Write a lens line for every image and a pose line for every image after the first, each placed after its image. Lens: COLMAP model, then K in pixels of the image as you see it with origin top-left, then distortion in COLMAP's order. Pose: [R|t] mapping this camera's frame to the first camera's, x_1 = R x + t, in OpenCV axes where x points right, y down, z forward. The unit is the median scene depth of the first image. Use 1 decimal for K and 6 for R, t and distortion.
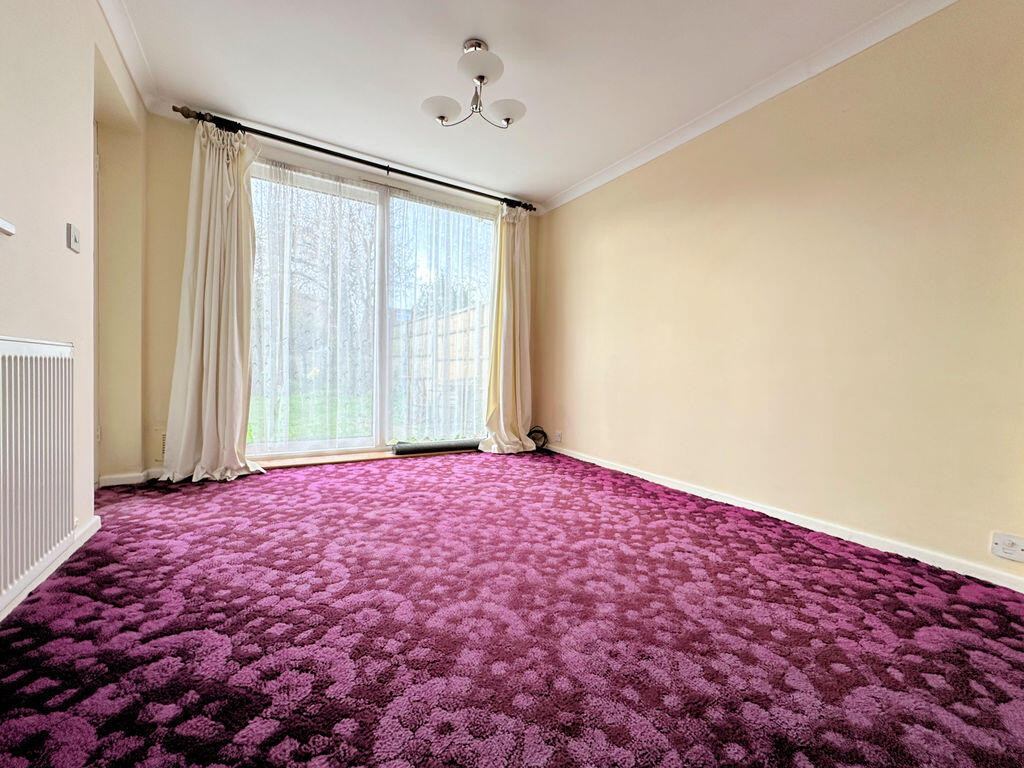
lens RADIAL K [[407.0, 0, 517.5], [0, 407.0, 406.9], [0, 0, 1]] dist [0.002025, 0.000124]
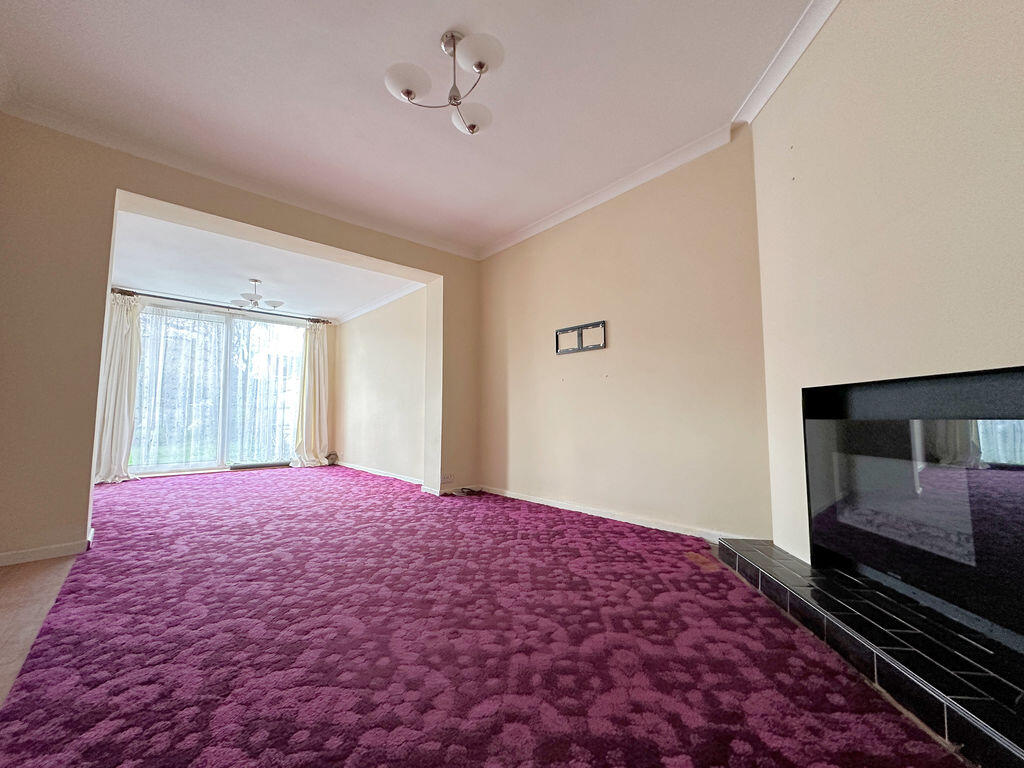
lens RADIAL K [[421.4, 0, 514.3], [0, 421.4, 382.0], [0, 0, 1]] dist [0.001456, 0.000040]
pose [[0.983813, -0.013599, 0.178684, 0.231958], [0.043535, 0.985381, -0.164710, 0.043280], [-0.173832, 0.169823, 0.970022, -0.394717]]
